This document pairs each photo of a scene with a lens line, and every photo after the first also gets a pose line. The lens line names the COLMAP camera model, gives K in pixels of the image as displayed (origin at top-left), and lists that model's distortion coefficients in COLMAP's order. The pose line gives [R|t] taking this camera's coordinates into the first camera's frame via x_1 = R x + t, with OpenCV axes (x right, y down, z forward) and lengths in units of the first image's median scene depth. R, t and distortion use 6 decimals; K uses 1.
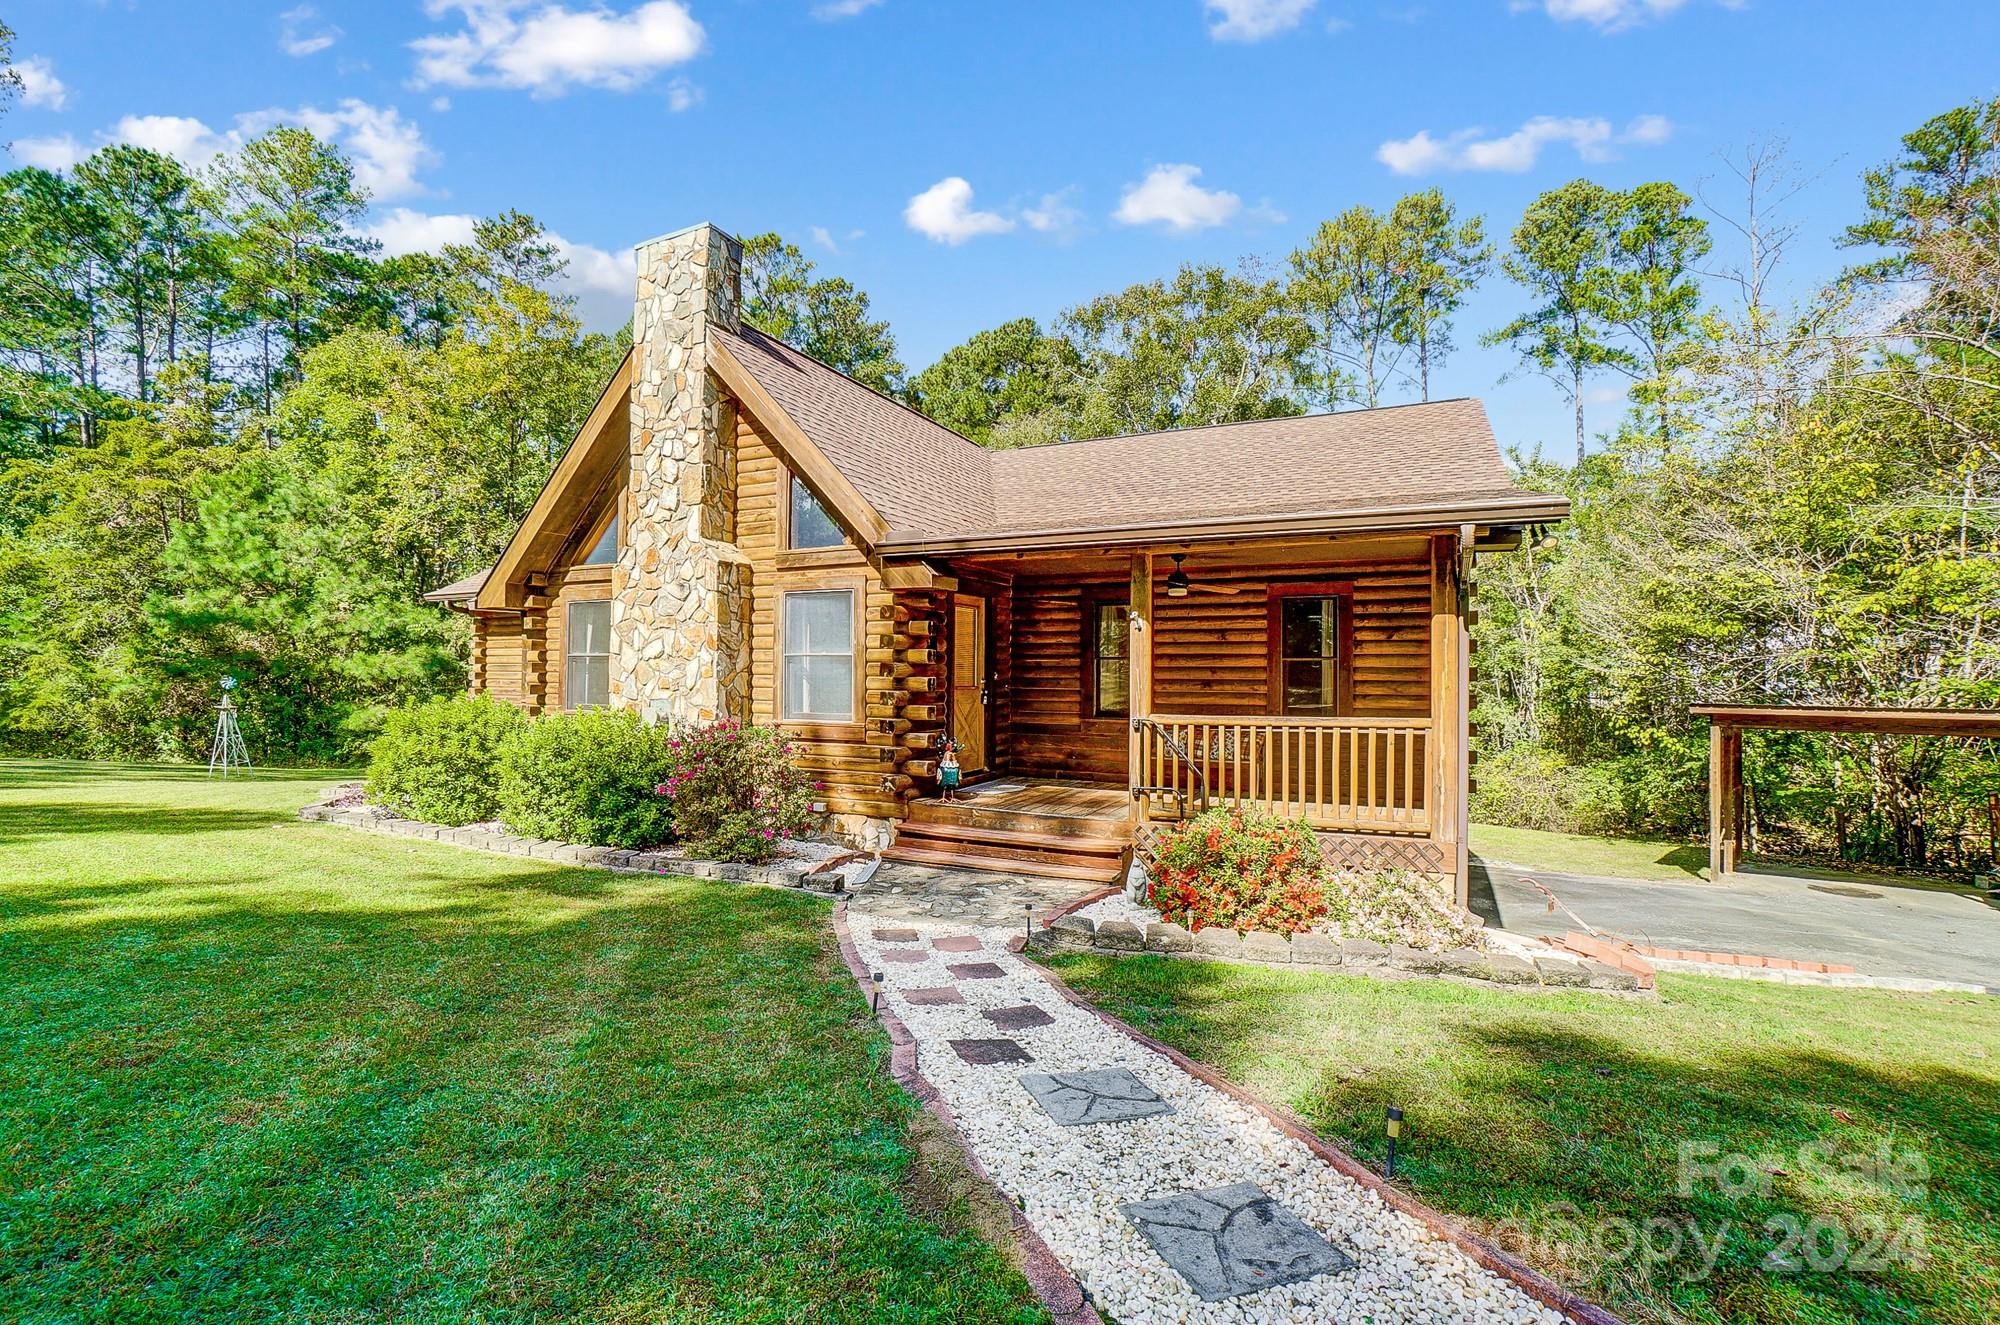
lens RADIAL K [[897.5, 0, 953.5], [0, 897.5, 650.7], [0, 0, 1]] dist [-0.040933, 0.012252]
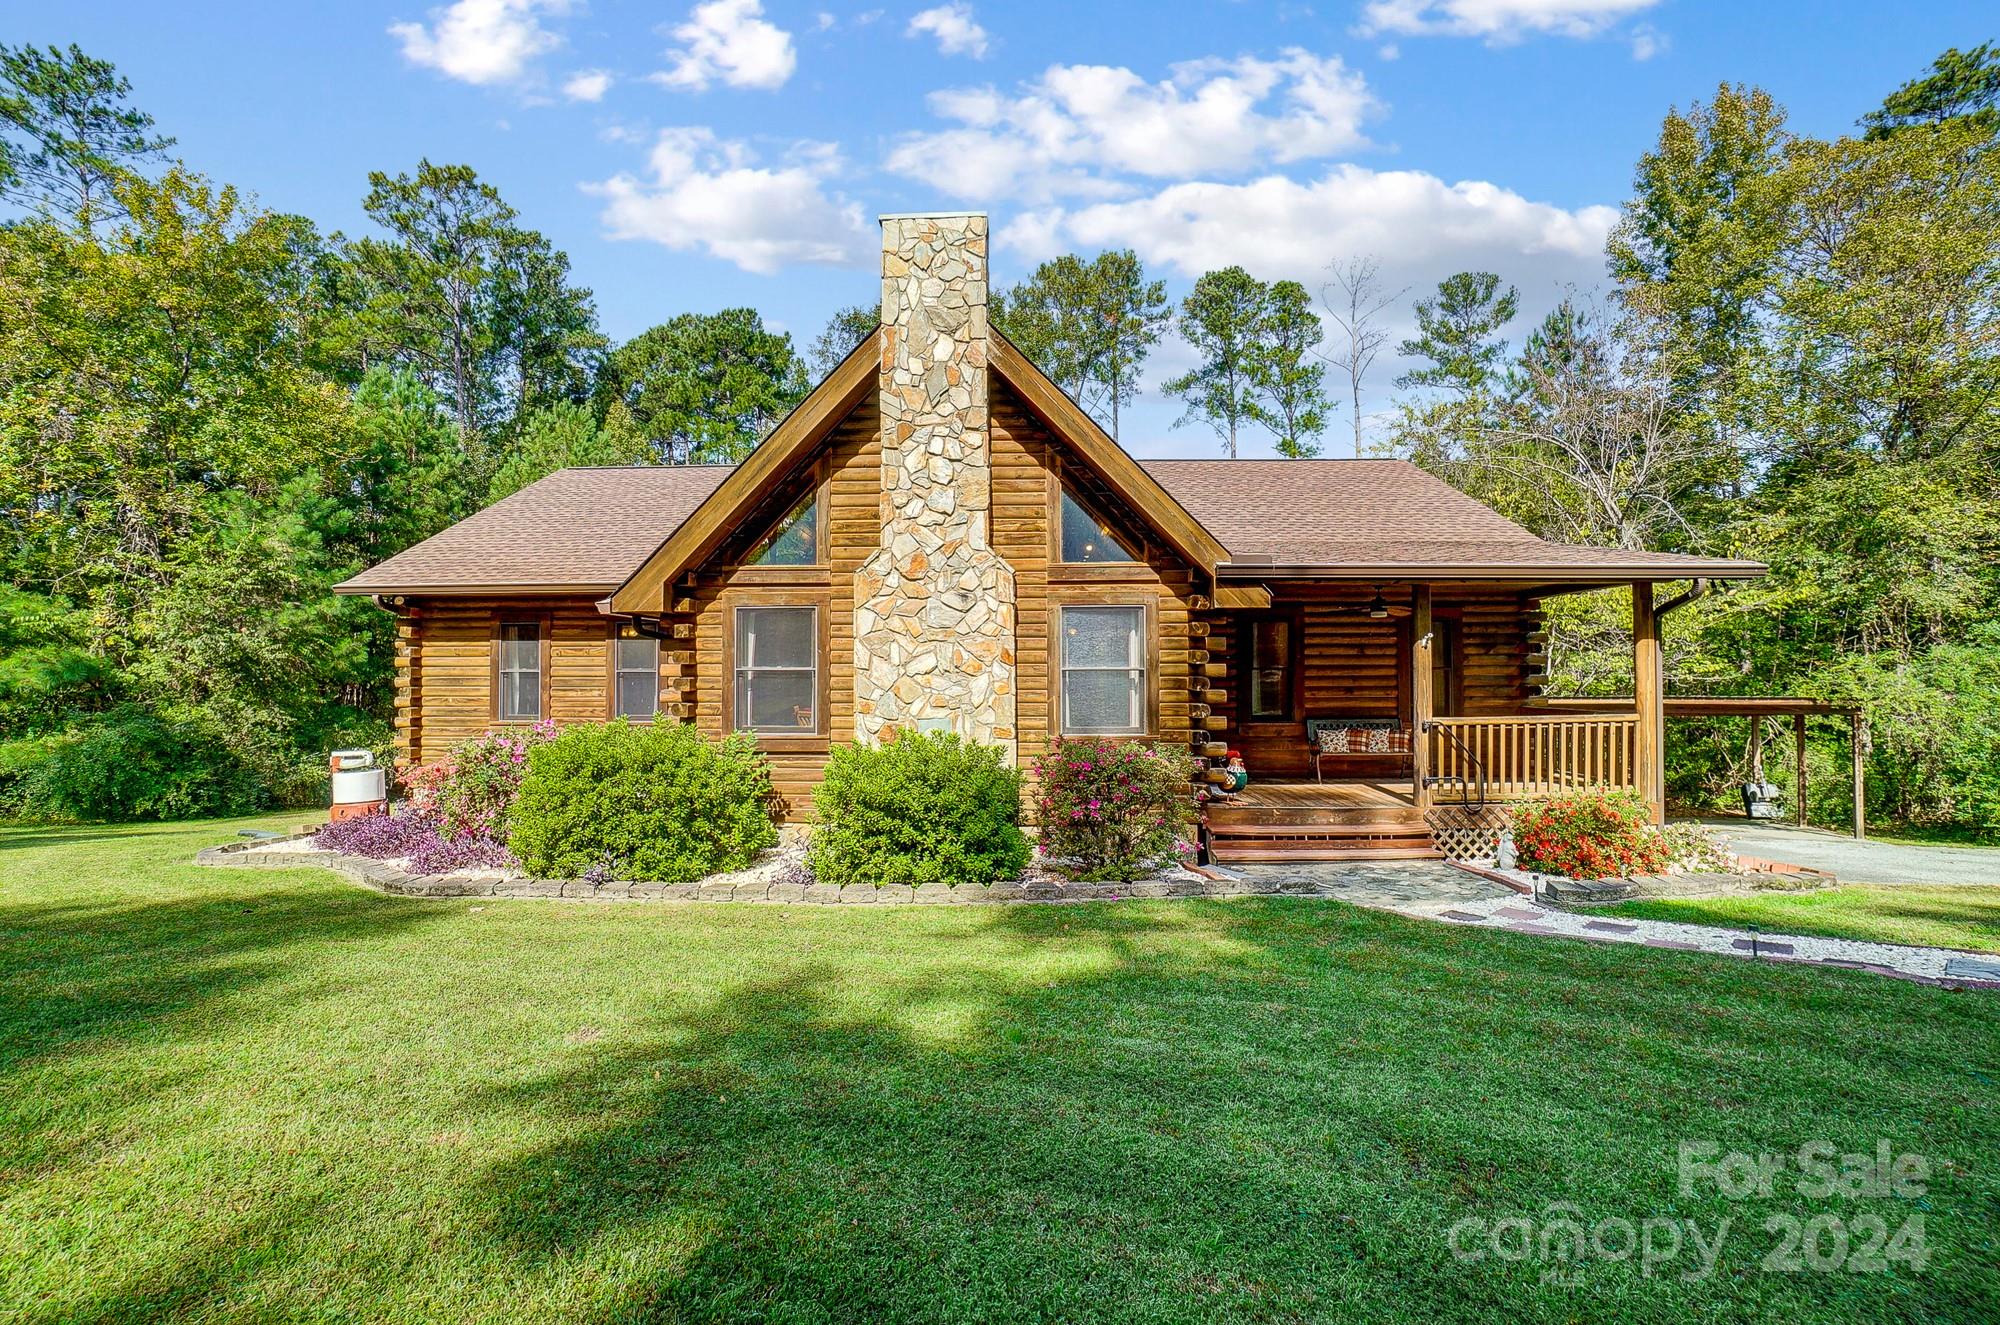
lens RADIAL K [[897.5, 0, 979.2], [0, 897.5, 652.2], [0, 0, 1]] dist [-0.040933, 0.012252]
pose [[0.904526, 0.000154, 0.426419, -0.666808], [-0.001899, 0.999991, 0.003668, -0.016926], [-0.426415, -0.004128, 0.904518, 0.140600]]
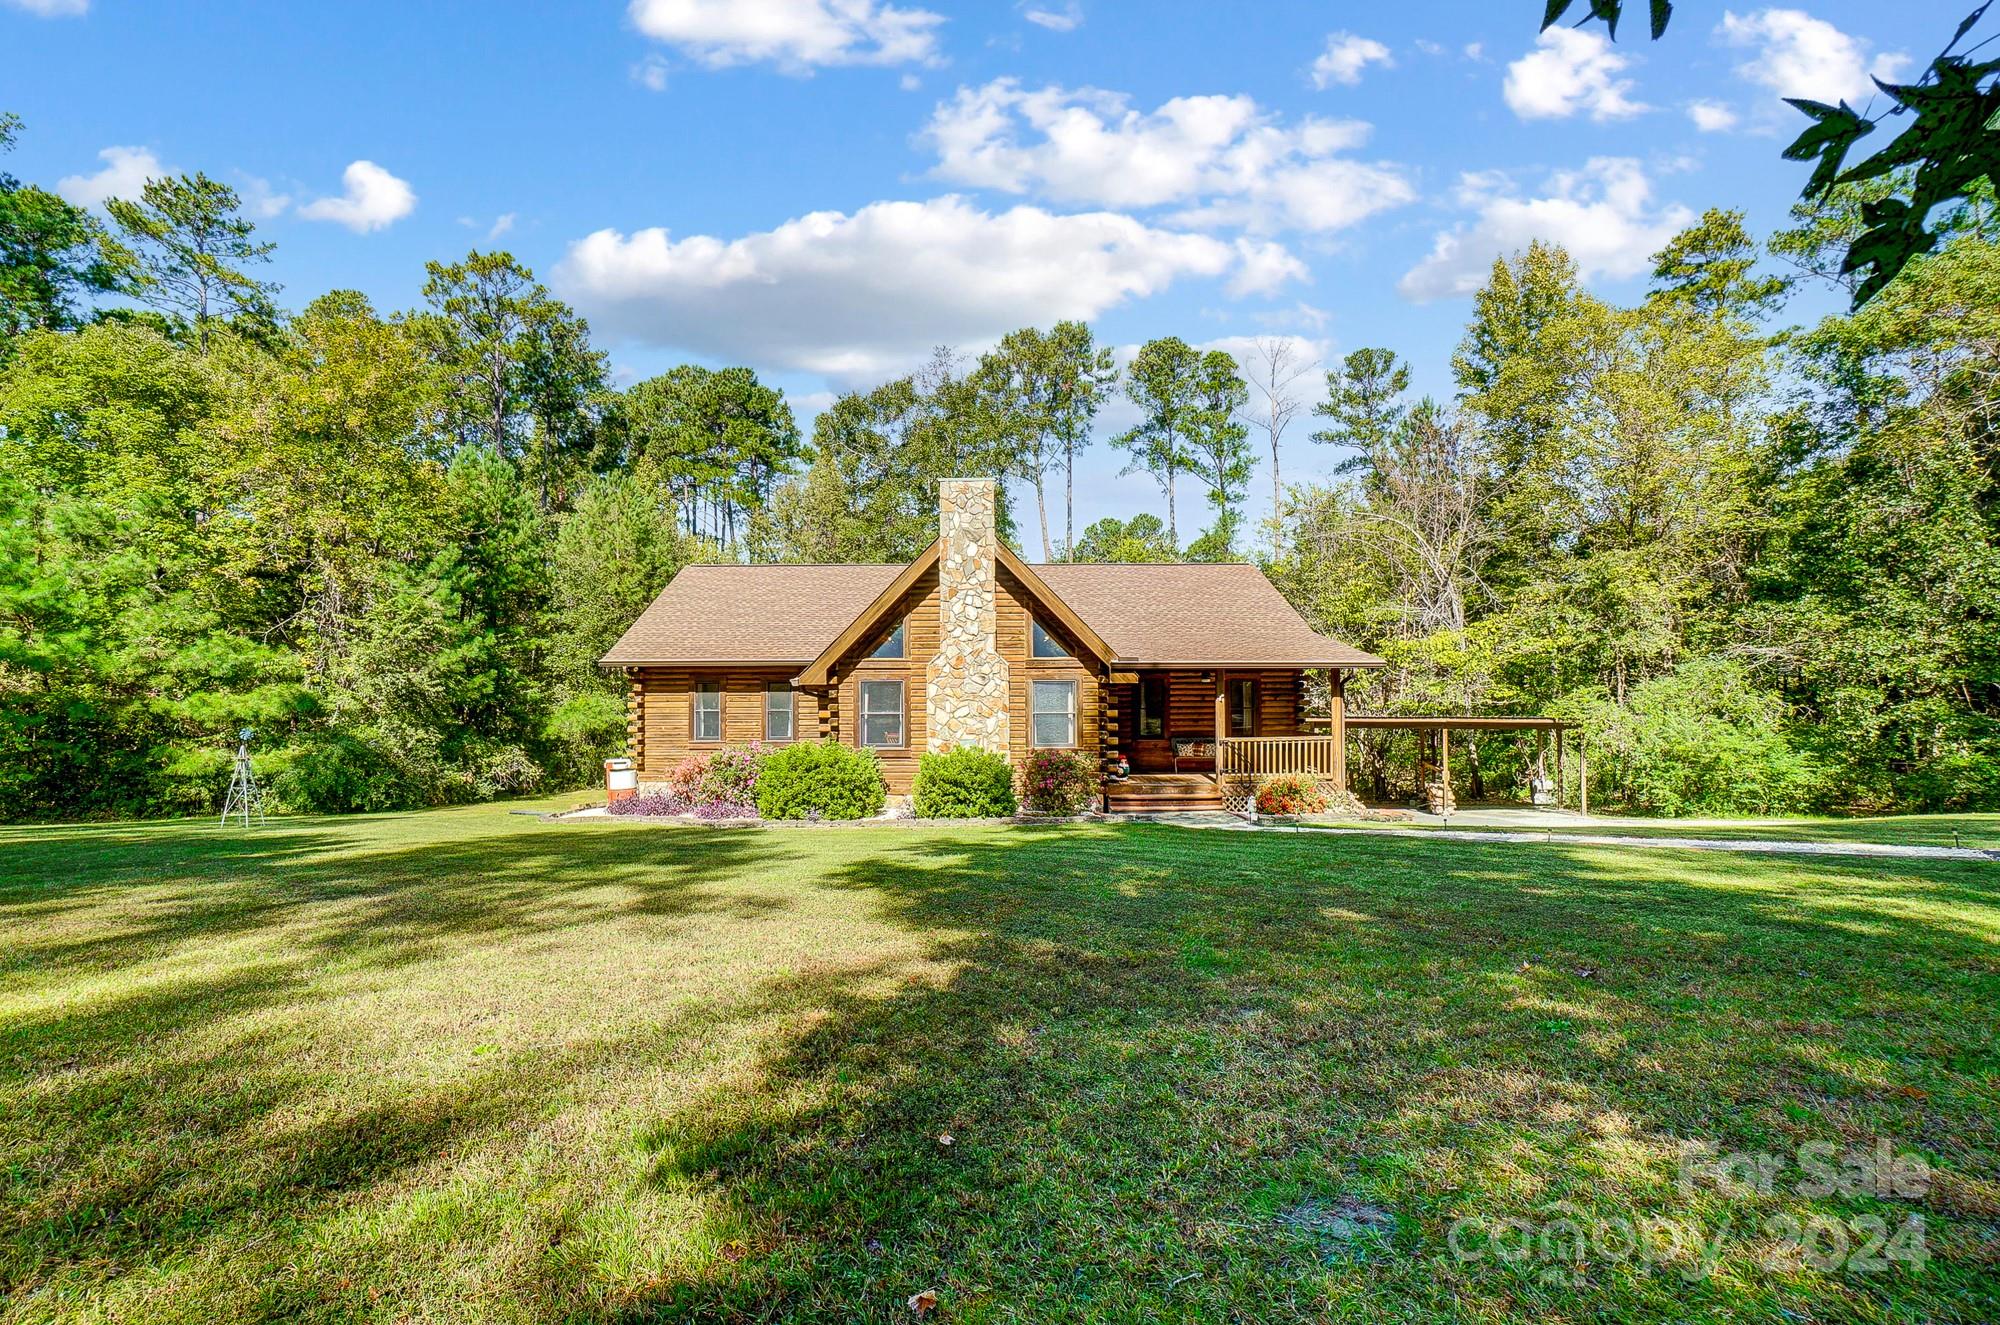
lens RADIAL K [[897.5, 0, 962.9], [0, 897.5, 659.4], [0, 0, 1]] dist [-0.040933, 0.012252]
pose [[0.892161, -0.001102, 0.451716, -1.134979], [0.000178, 0.999998, 0.002087, -0.109531], [-0.451717, -0.001781, 0.892160, -0.602819]]
